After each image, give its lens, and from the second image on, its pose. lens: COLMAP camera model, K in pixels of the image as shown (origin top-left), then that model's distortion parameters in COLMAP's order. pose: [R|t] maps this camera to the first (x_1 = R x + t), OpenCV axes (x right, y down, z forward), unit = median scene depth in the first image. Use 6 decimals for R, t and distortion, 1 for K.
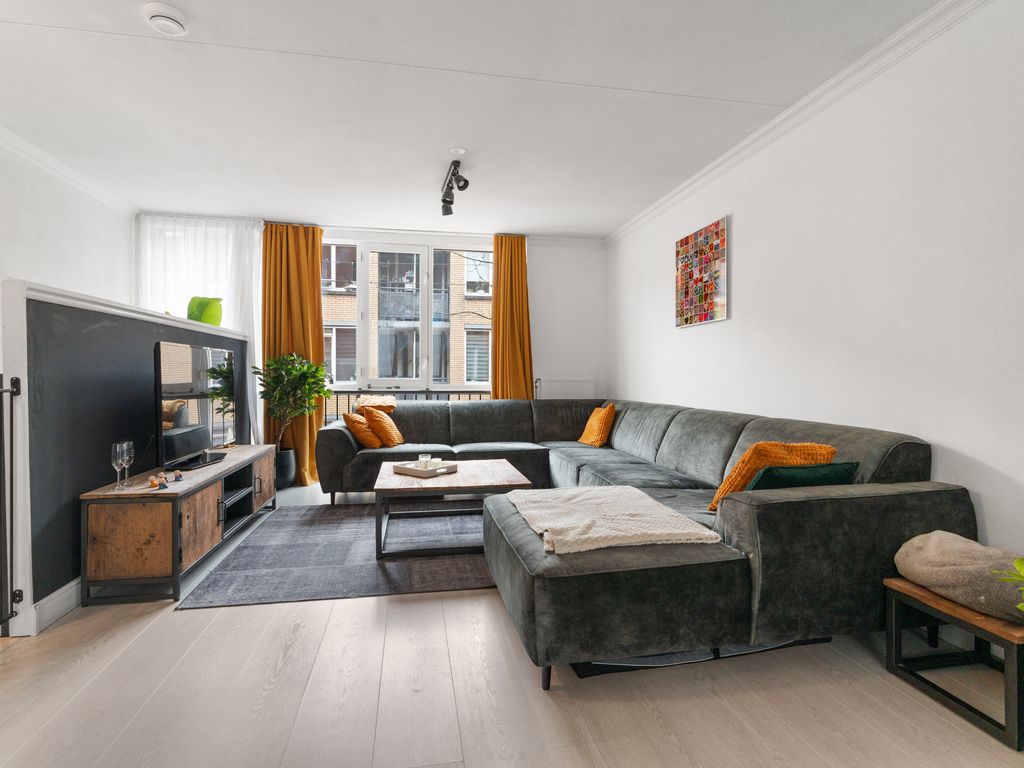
lens RADIAL K [[529.6, 0, 510.4], [0, 529.6, 379.2], [0, 0, 1]] dist [0.000826, -0.002395]
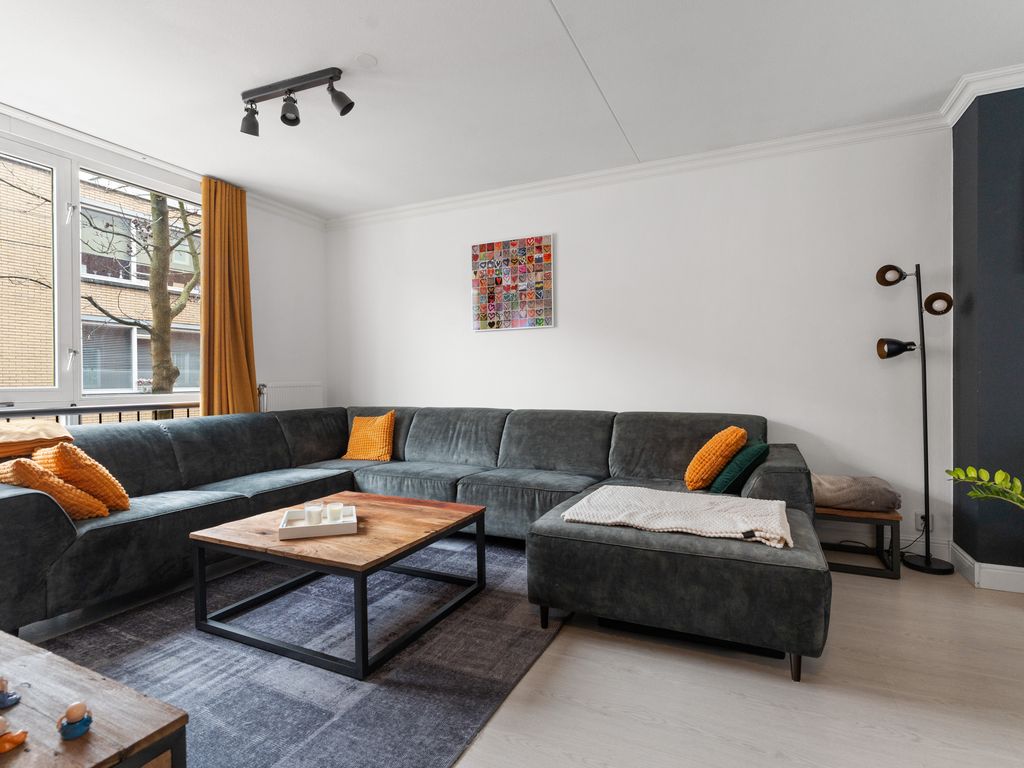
lens RADIAL K [[529.6, 0, 515.3], [0, 529.6, 379.4], [0, 0, 1]] dist [0.000826, -0.002395]
pose [[0.579200, -0.006184, 0.815162, -0.480293], [0.013110, 0.999913, -0.001730, -0.002375], [-0.815080, 0.011689, 0.579230, 0.371330]]
